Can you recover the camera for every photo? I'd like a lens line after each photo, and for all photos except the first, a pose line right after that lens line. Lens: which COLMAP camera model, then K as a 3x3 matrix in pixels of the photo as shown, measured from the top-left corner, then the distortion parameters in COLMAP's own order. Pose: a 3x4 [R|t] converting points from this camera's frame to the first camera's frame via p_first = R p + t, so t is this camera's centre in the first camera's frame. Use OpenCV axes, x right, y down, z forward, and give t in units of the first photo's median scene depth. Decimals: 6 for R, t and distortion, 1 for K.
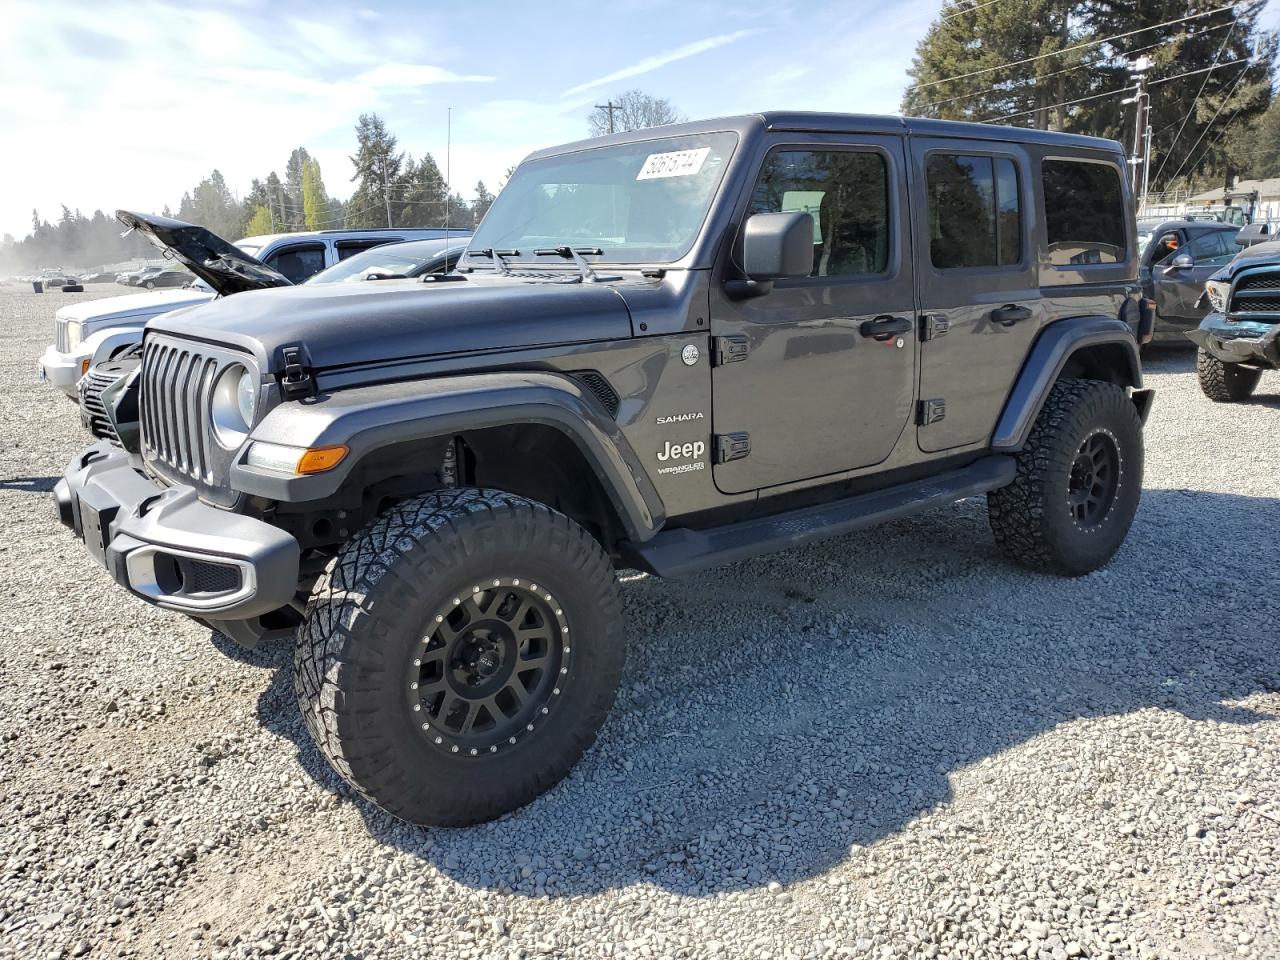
lens RADIAL K [[1039.2, 0, 640.0], [0, 1039.2, 480.0], [0, 0, 1]] dist [-0.010598, -0.008391]
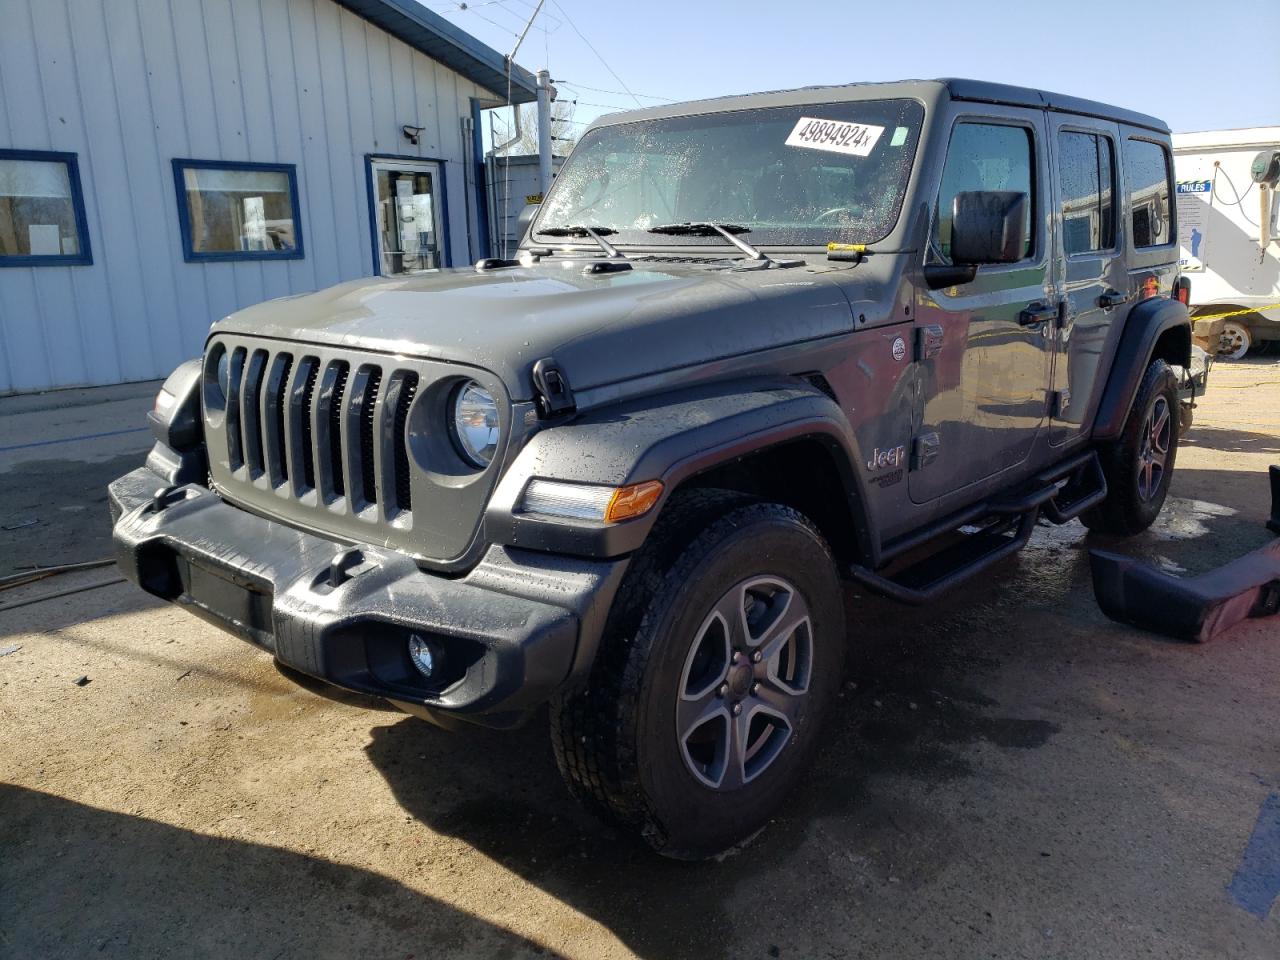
lens RADIAL K [[1039.2, 0, 640.0], [0, 1039.2, 480.0], [0, 0, 1]] dist [-0.010598, -0.008391]
pose [[0.983357, -0.042342, 0.176679, -0.321432], [0.039195, 0.999005, 0.021265, -0.036338], [-0.177404, -0.013986, 0.984039, 0.164640]]
